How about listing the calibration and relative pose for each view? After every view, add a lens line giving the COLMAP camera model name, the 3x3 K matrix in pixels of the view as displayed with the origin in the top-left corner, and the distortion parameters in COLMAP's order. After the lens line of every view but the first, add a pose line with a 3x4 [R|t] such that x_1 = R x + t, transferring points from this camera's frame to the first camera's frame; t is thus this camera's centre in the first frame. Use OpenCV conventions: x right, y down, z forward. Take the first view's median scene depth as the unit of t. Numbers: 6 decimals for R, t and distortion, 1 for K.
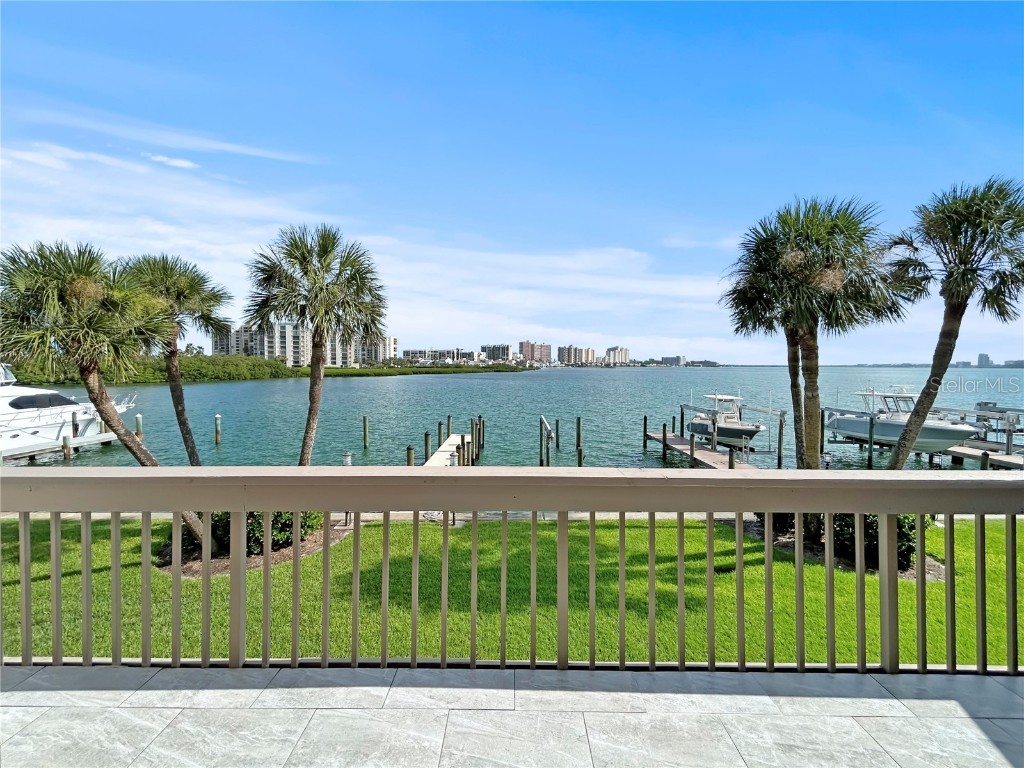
lens RADIAL K [[417.1, 0, 511.0], [0, 417.1, 382.0], [0, 0, 1]] dist [-0.000863, 0.000482]
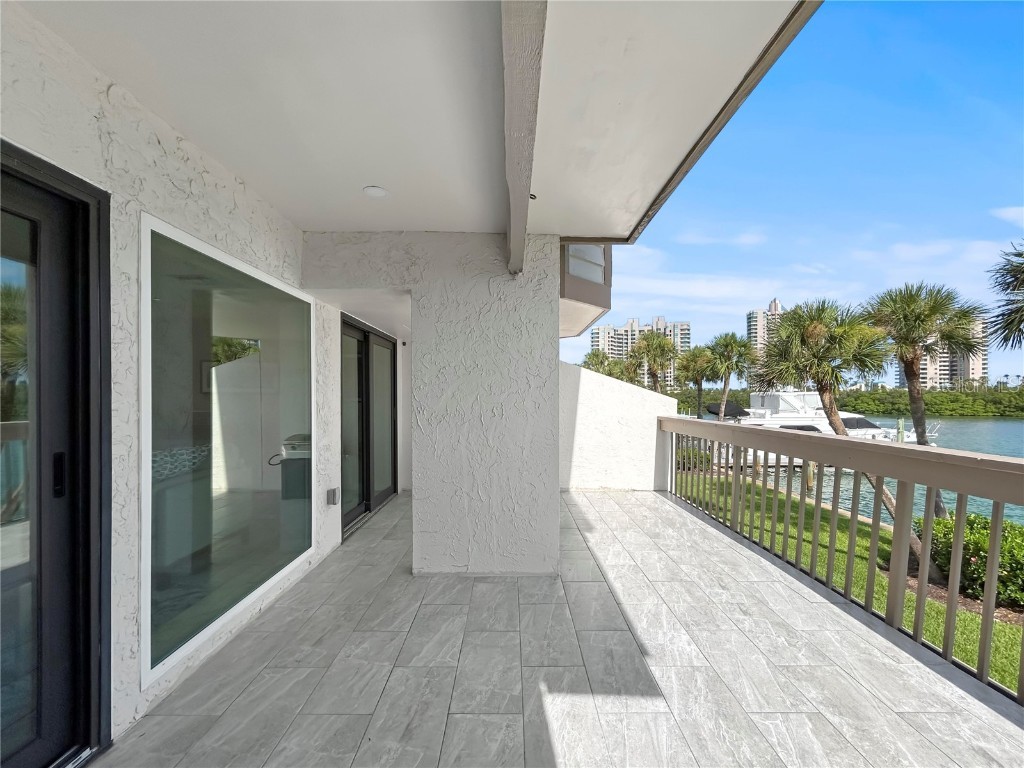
lens RADIAL K [[417.1, 0, 513.1], [0, 417.1, 390.3], [0, 0, 1]] dist [-0.000863, 0.000482]
pose [[0.012905, -0.014096, -0.999817, 0.251395], [-0.041219, 0.999043, -0.014617, 0.026311], [0.999067, 0.041400, 0.012311, -0.006229]]
